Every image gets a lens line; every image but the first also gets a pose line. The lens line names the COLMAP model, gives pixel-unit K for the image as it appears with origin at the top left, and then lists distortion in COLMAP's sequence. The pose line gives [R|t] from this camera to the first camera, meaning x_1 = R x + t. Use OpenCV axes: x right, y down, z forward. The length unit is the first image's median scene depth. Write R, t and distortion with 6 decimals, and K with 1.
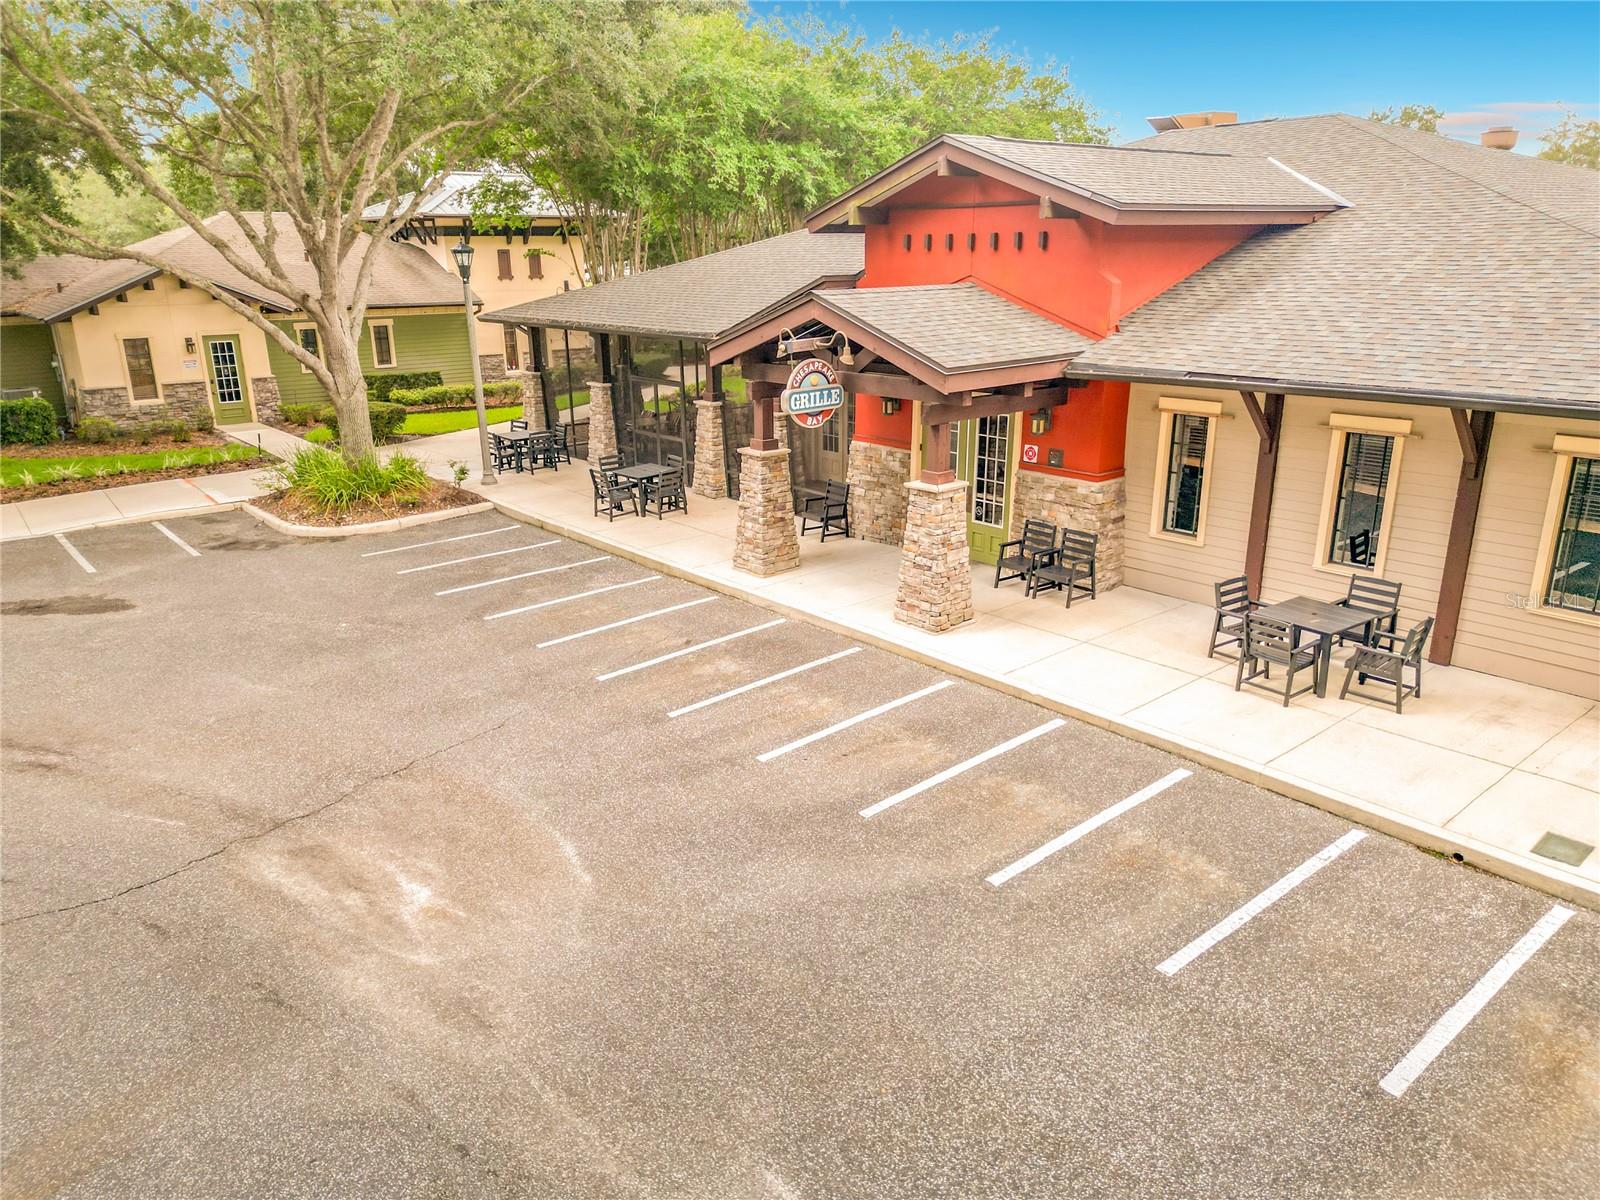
lens RADIAL K [[1117.3, 0, 829.1], [0, 1117.3, 601.9], [0, 0, 1]] dist [0.056058, -0.057953]
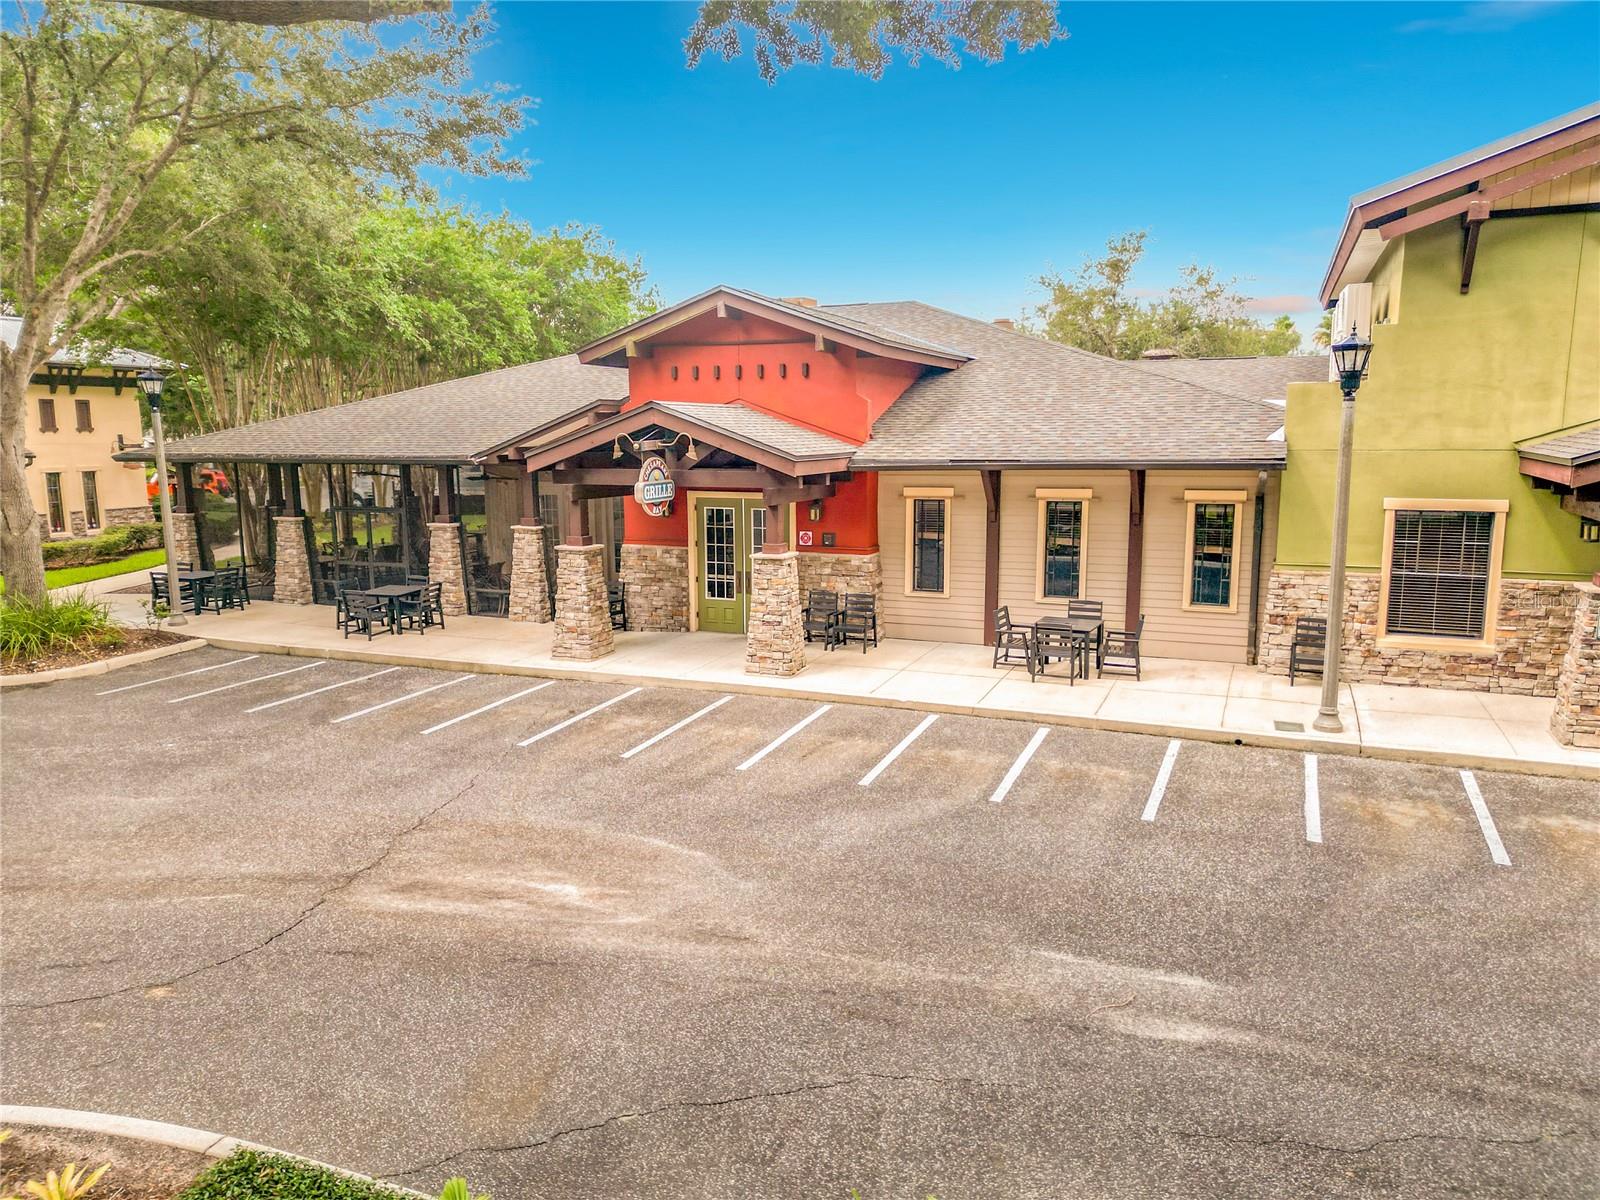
lens RADIAL K [[1132.4, 0, 797.3], [0, 1132.4, 597.5], [0, 0, 1]] dist [0.053432, -0.038140]
pose [[0.887245, -0.058765, 0.457539, -0.440764], [0.135948, 0.981112, -0.137614, 0.111265], [-0.440810, 0.184298, 0.878476, -0.079076]]
